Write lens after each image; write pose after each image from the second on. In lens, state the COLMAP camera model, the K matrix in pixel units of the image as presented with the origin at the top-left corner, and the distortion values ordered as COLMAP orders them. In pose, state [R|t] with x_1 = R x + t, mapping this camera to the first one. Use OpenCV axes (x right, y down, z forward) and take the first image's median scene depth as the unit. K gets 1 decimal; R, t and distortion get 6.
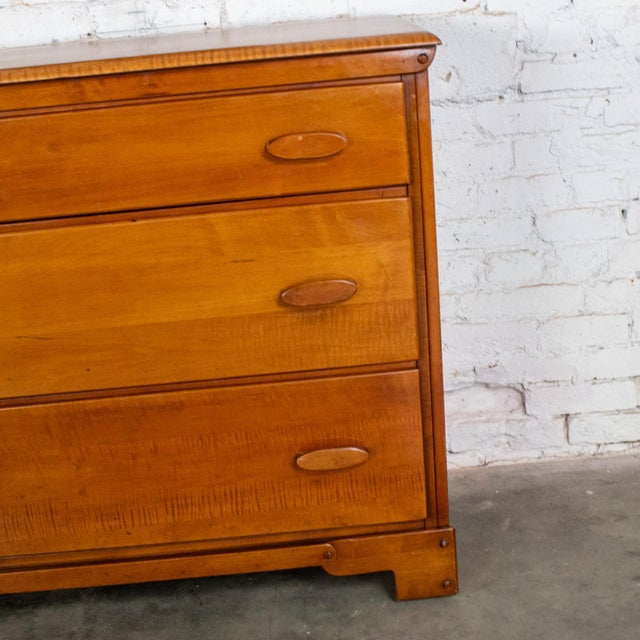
lens RADIAL K [[1140.4, 0, 314.1], [0, 1140.4, 316.6], [0, 0, 1]] dist [-0.108864, 0.000000]
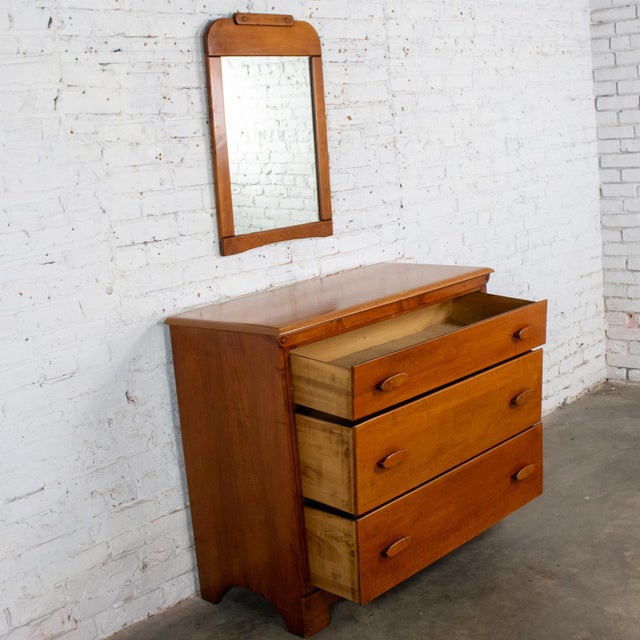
lens RADIAL K [[1007.9, 0, 365.4], [0, 1007.9, 276.4], [0, 0, 1]] dist [-0.118430, 0.000000]
pose [[0.676052, -0.084180, 0.732030, -1.468860], [0.247165, 0.961803, -0.117662, -0.036673], [-0.694164, 0.260477, 0.671035, -0.240781]]
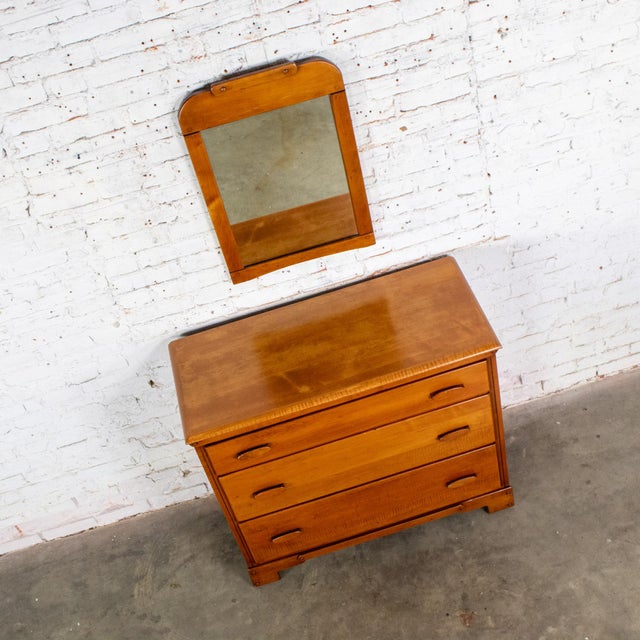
lens RADIAL K [[1007.9, 0, 308.1], [0, 1007.9, 313.4], [0, 0, 1]] dist [-0.118430, 0.000000]
pose [[0.978056, -0.204243, 0.041132, -0.298075], [0.170381, 0.897721, 0.406284, -1.041305], [-0.119906, -0.390361, 0.912820, -0.680139]]
